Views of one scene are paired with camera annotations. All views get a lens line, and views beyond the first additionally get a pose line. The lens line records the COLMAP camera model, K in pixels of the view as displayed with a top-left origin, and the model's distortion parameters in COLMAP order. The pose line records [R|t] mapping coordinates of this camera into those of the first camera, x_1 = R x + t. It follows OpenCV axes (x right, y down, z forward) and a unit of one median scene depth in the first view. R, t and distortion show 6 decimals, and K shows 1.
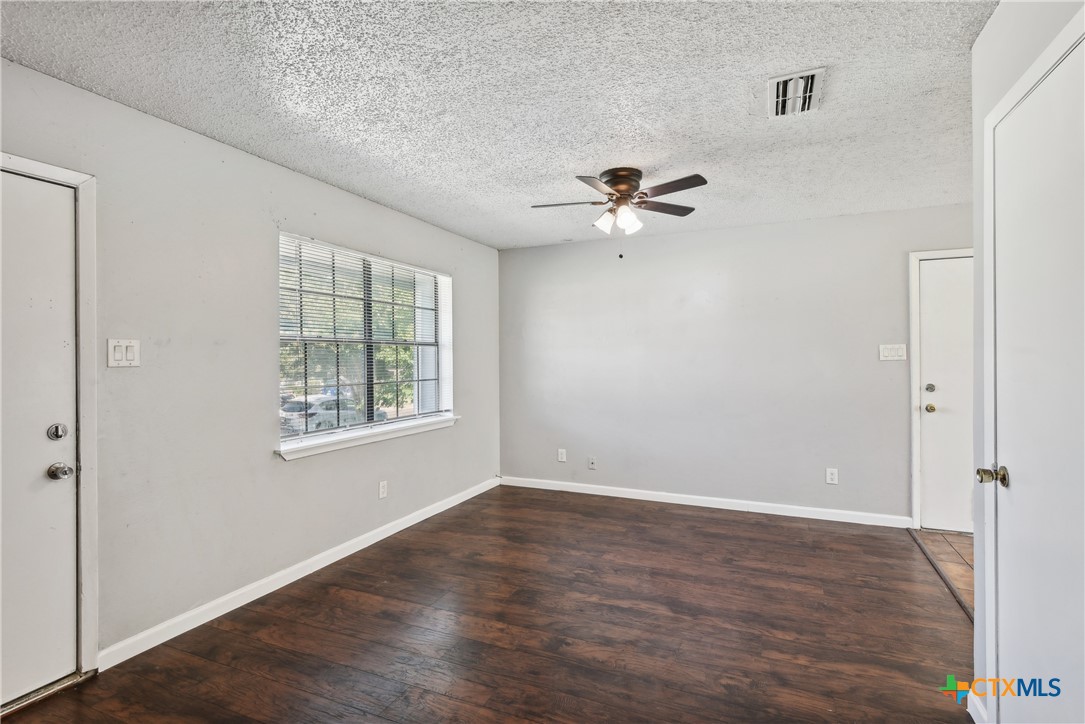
lens RADIAL K [[525.3, 0, 543.8], [0, 525.3, 355.5], [0, 0, 1]] dist [0.038248, -0.038109]
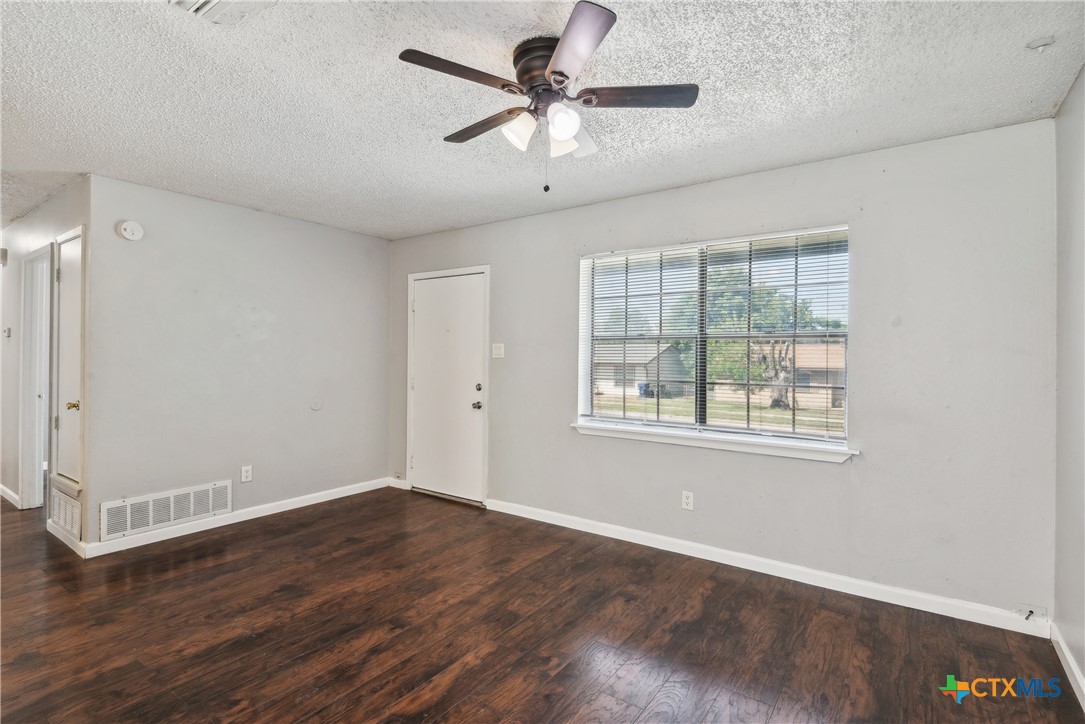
lens RADIAL K [[525.3, 0, 543.8], [0, 525.3, 355.5], [0, 0, 1]] dist [0.038248, -0.038109]
pose [[-0.209222, 0.003652, -0.977861, 0.844903], [-0.002125, 0.999989, 0.004189, 0.002790], [0.977866, 0.002954, -0.209212, 1.273101]]
